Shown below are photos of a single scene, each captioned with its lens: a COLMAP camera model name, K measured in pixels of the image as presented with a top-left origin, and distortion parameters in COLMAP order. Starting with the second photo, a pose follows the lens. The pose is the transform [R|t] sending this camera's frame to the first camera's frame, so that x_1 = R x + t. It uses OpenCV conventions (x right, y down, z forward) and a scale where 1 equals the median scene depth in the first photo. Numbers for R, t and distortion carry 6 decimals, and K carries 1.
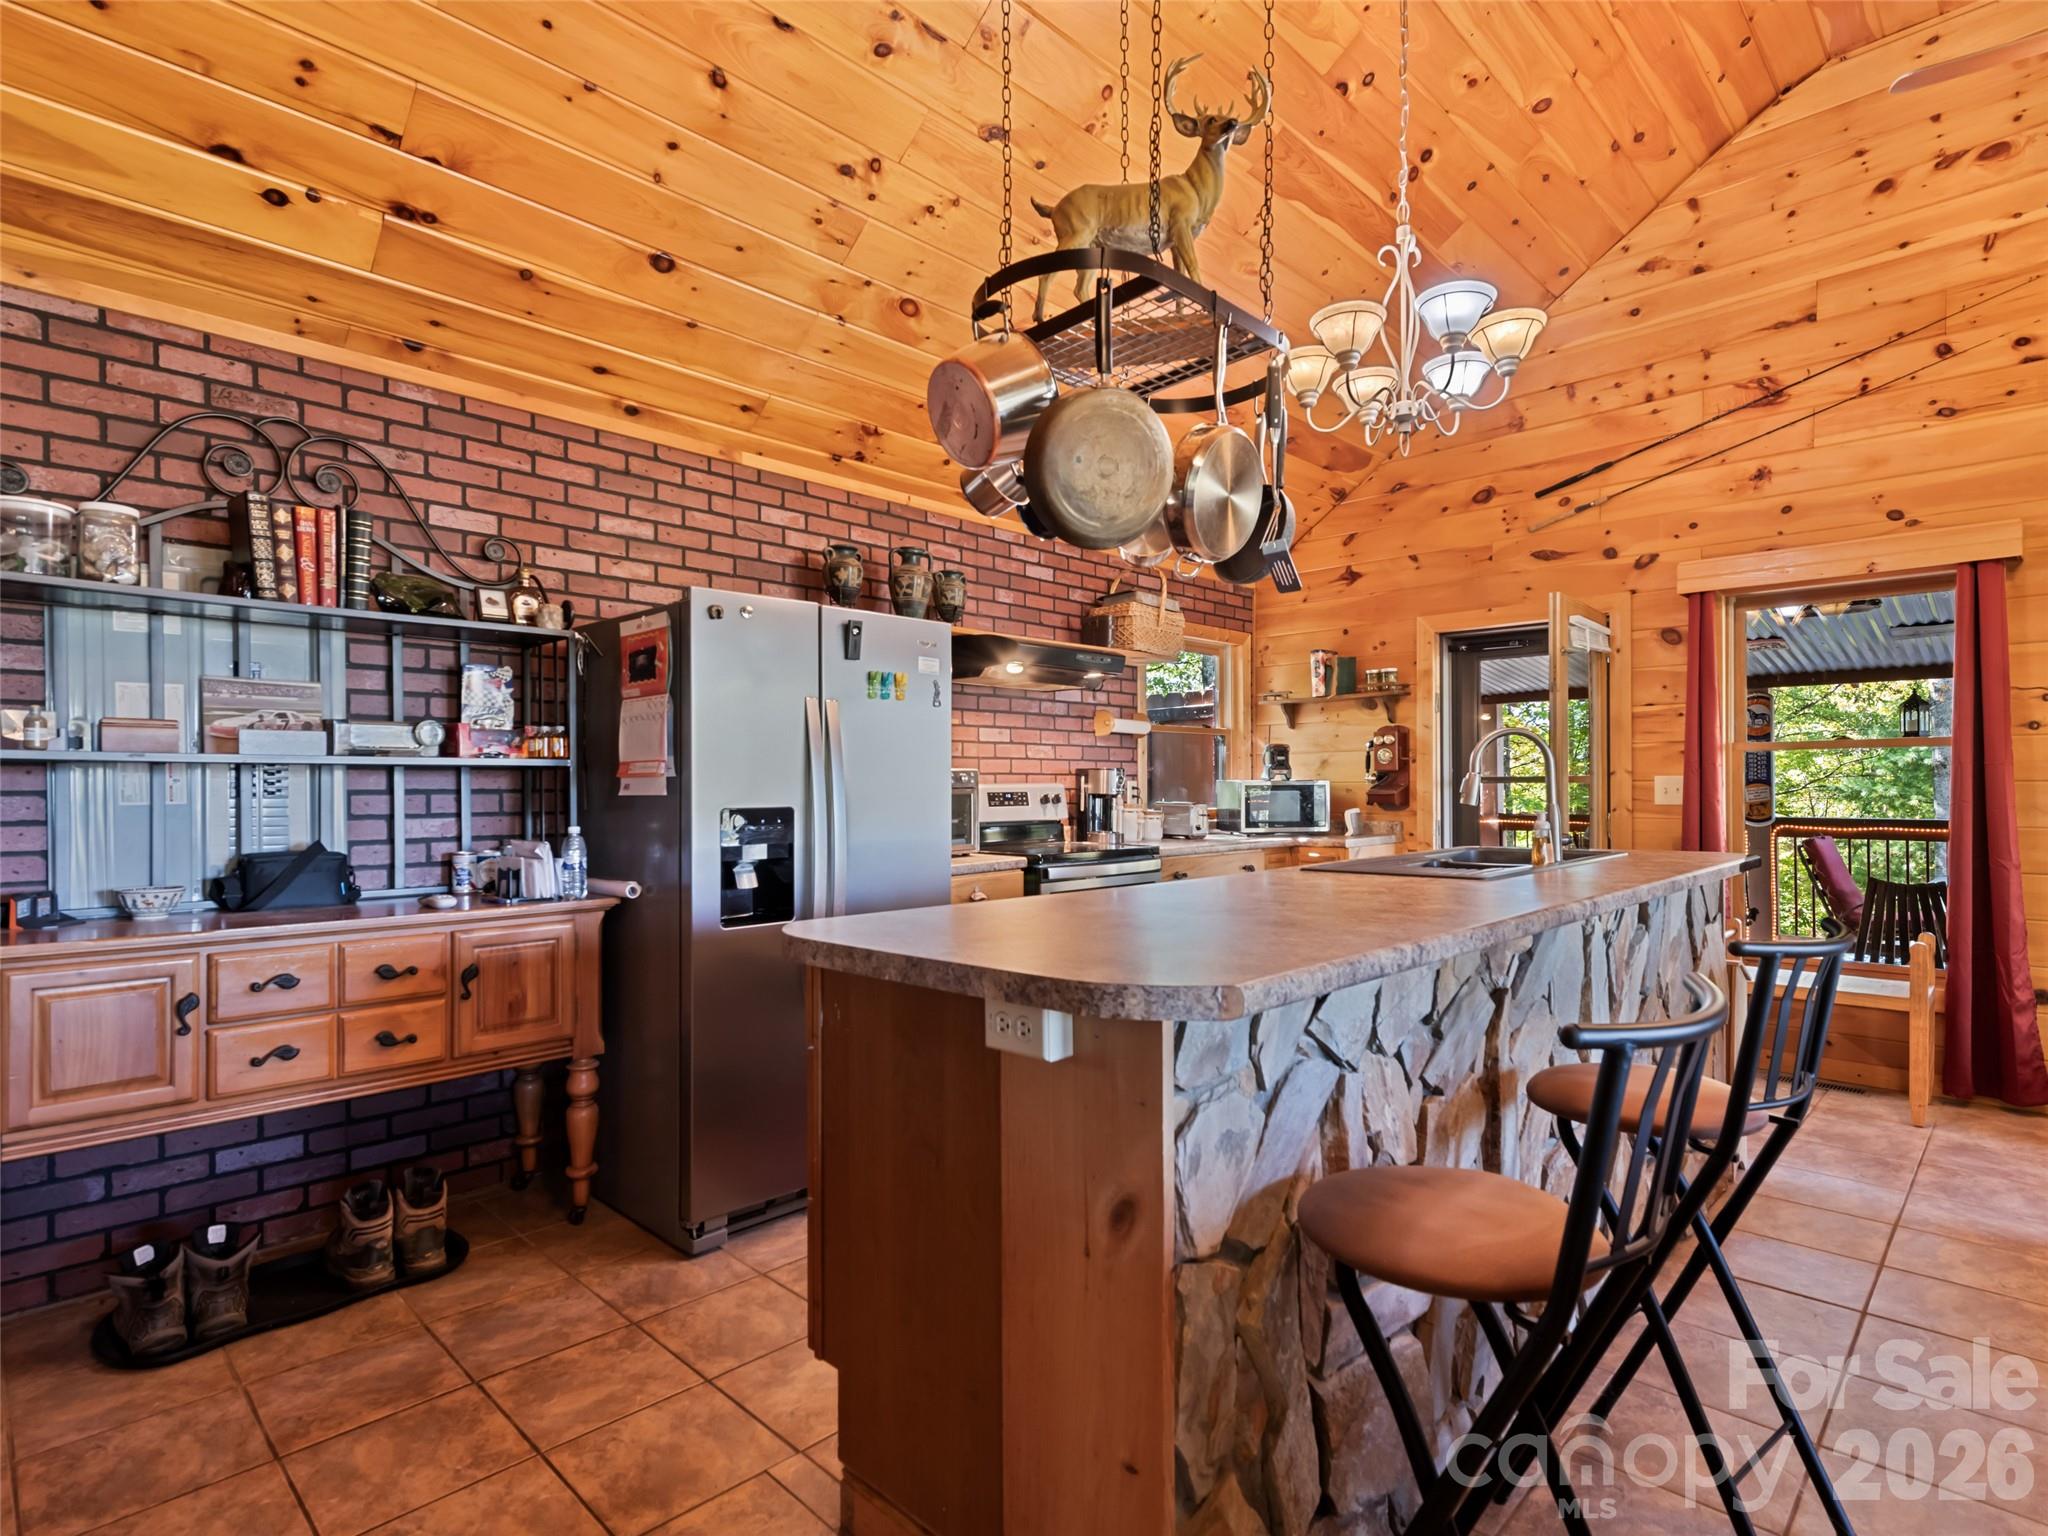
lens RADIAL K [[1046.2, 0, 1025.8], [0, 1046.2, 782.4], [0, 0, 1]] dist [0.018795, -0.005625]
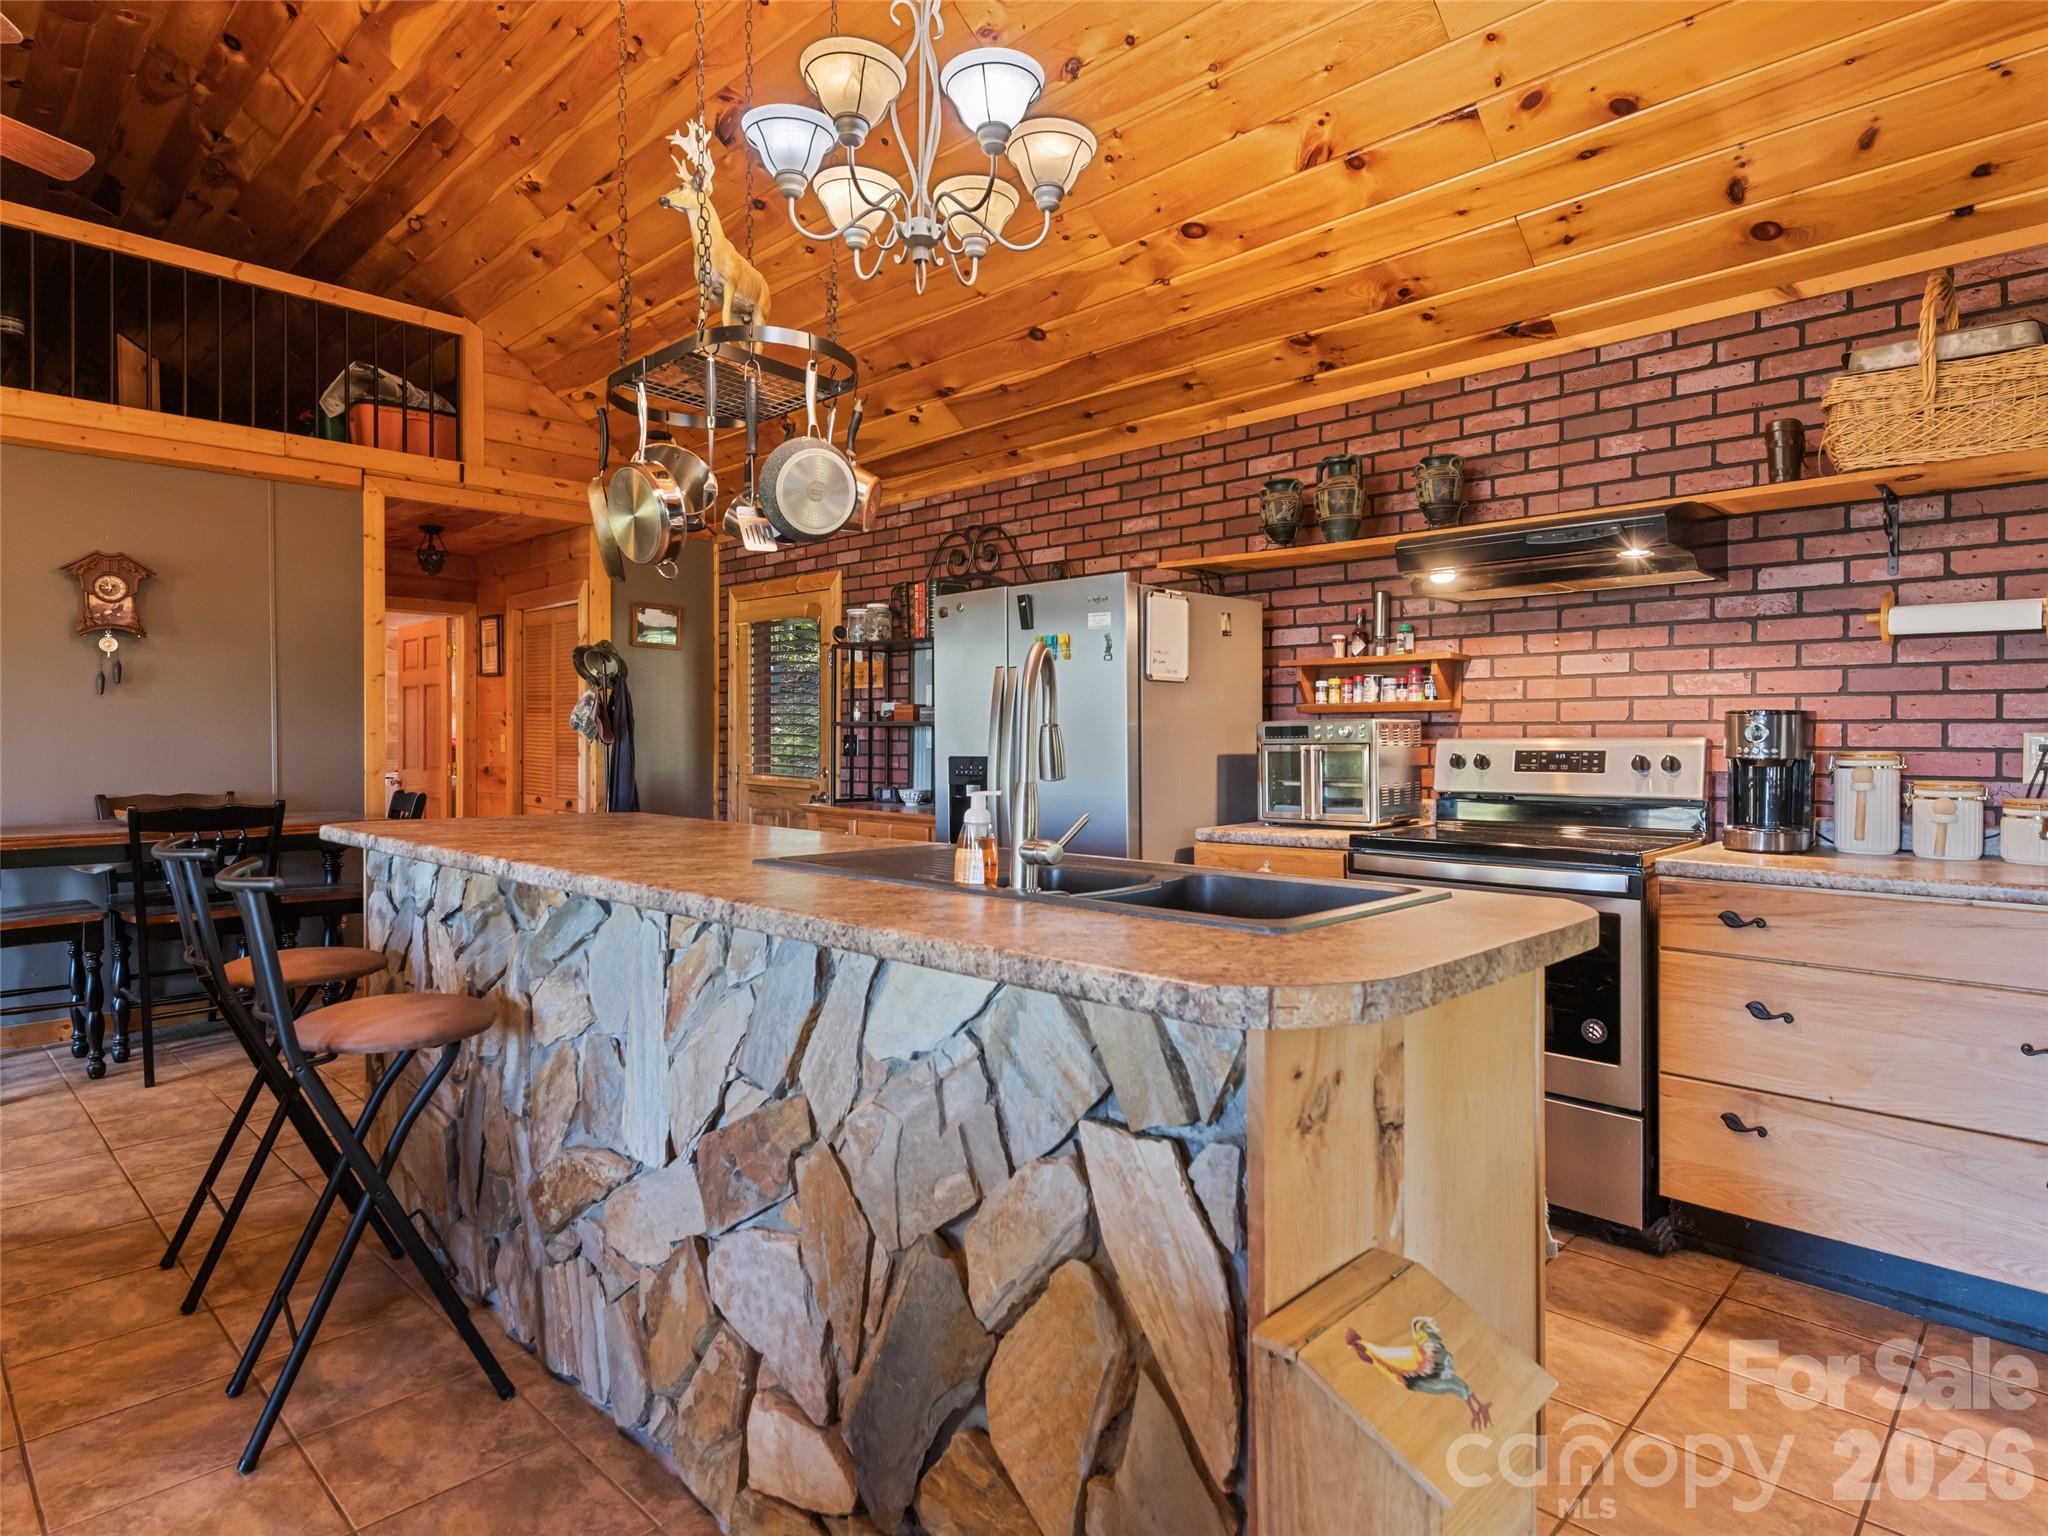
lens RADIAL K [[1126.8, 0, 1022.2], [0, 1126.8, 743.6], [0, 0, 1]] dist [0.025959, -0.020503]
pose [[0.004572, 0.009785, -0.999942, 0.928741], [0.002195, 0.999950, 0.009795, -0.004039], [0.999987, -0.002240, 0.004550, 0.865405]]
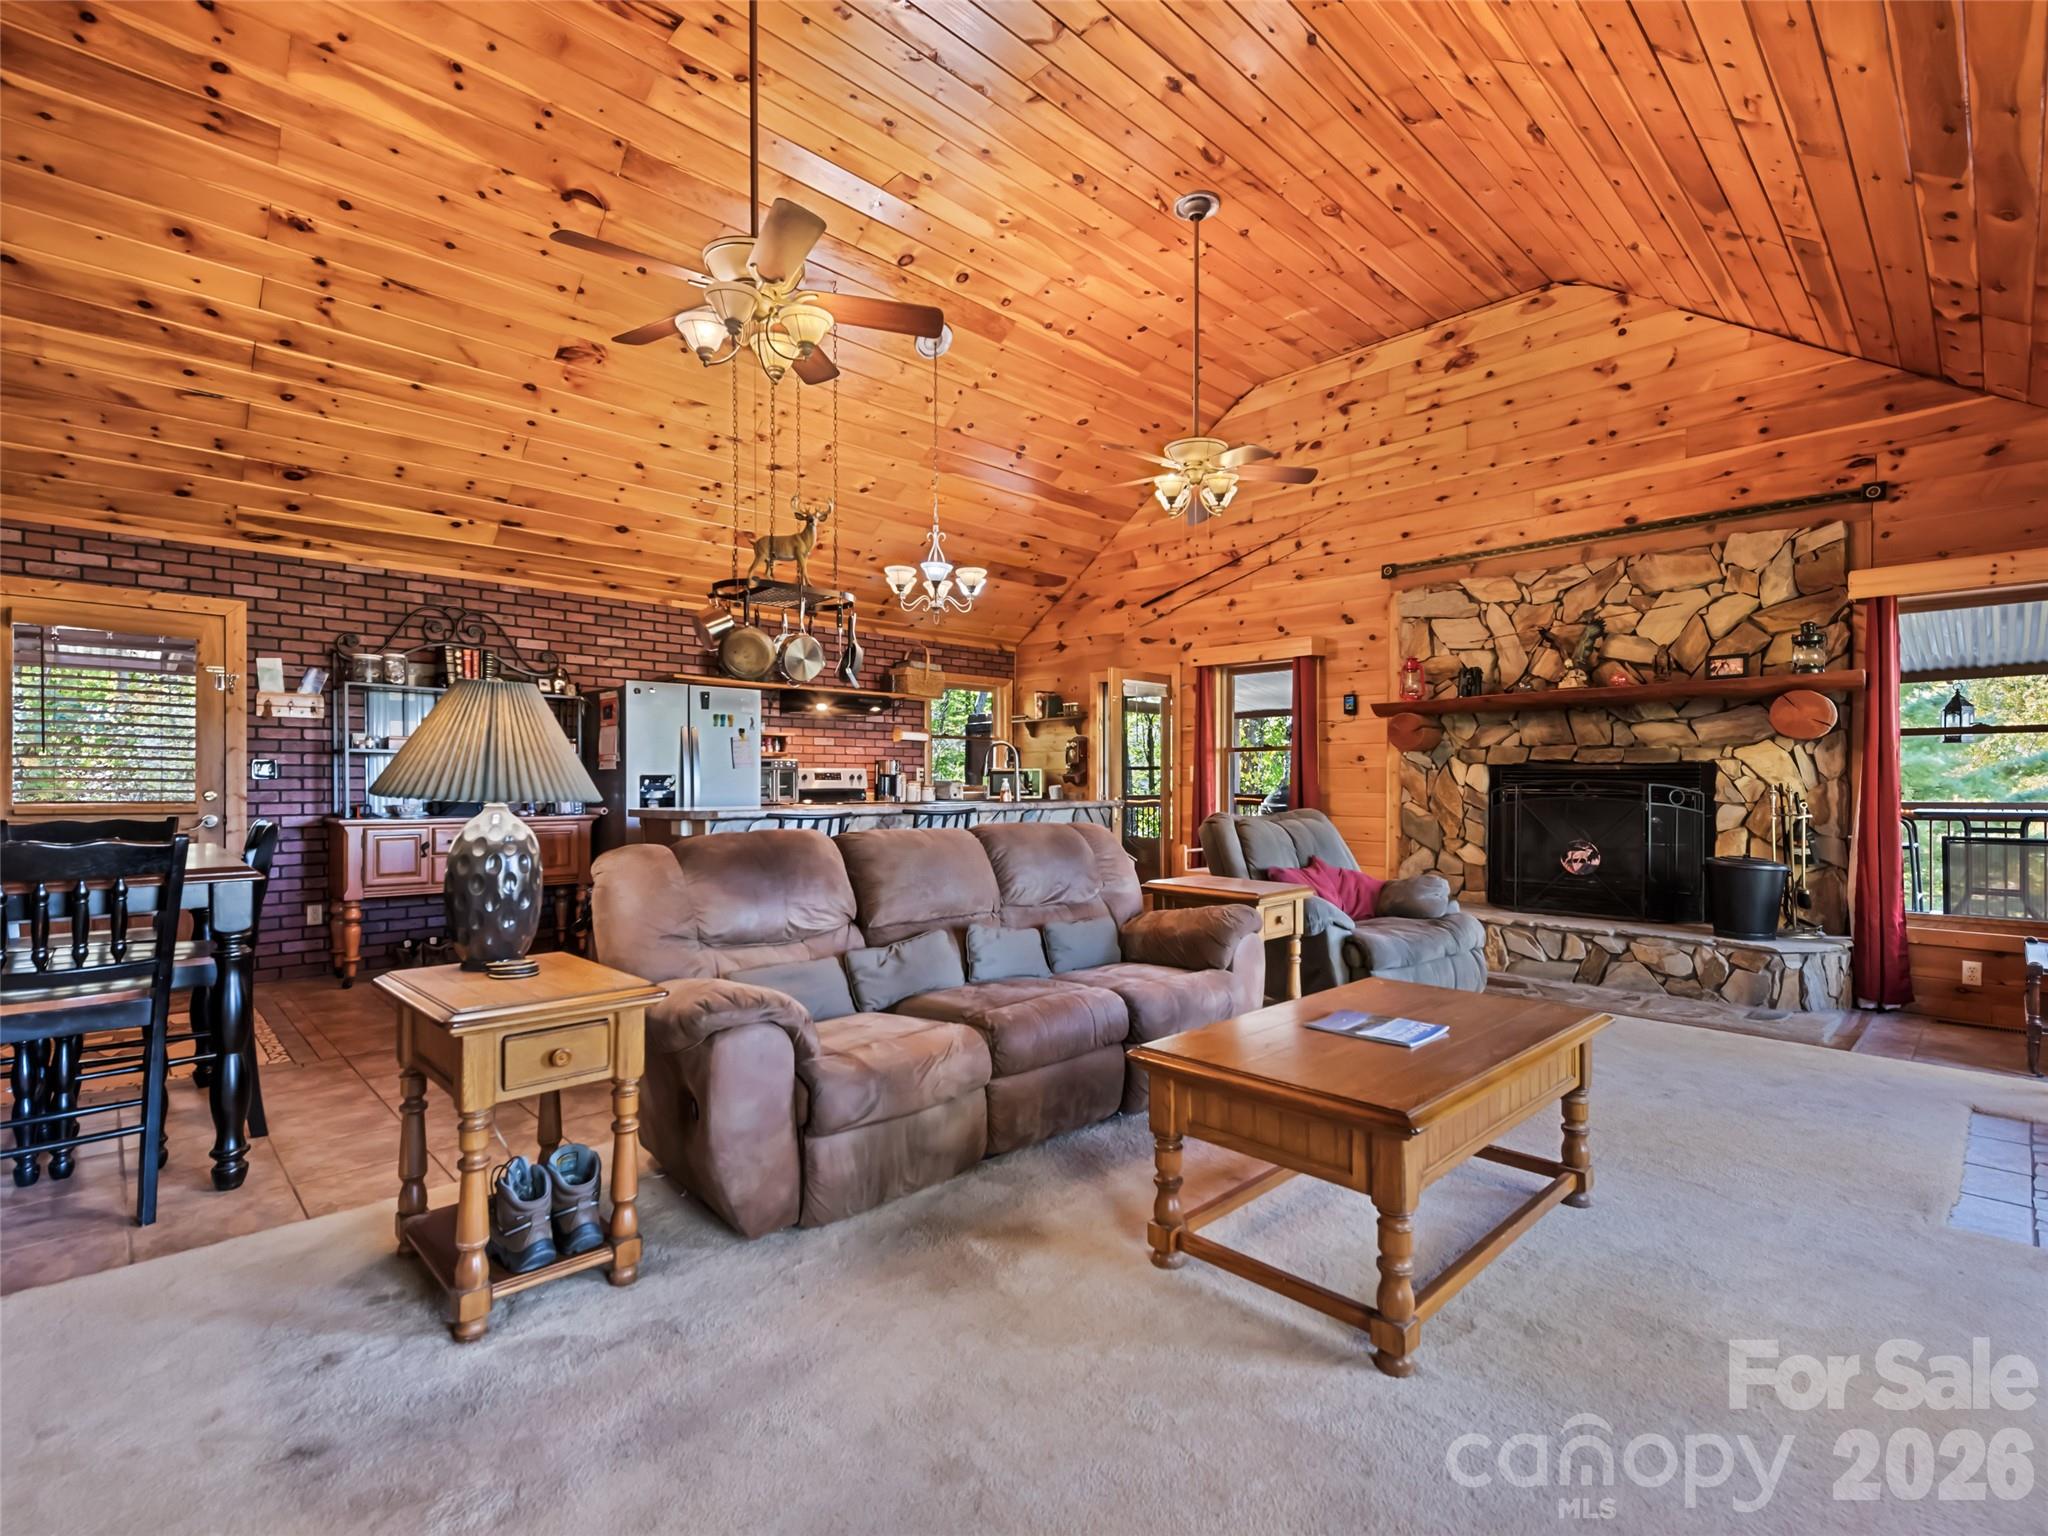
lens RADIAL K [[951.8, 0, 1032.7], [0, 951.8, 778.8], [0, 0, 1]] dist [0.020104, -0.009753]
pose [[0.999803, 0.005497, -0.019078, 0.495672], [-0.005464, 0.999984, 0.001771, 0.019838], [0.019088, -0.001666, 0.999816, -0.881419]]
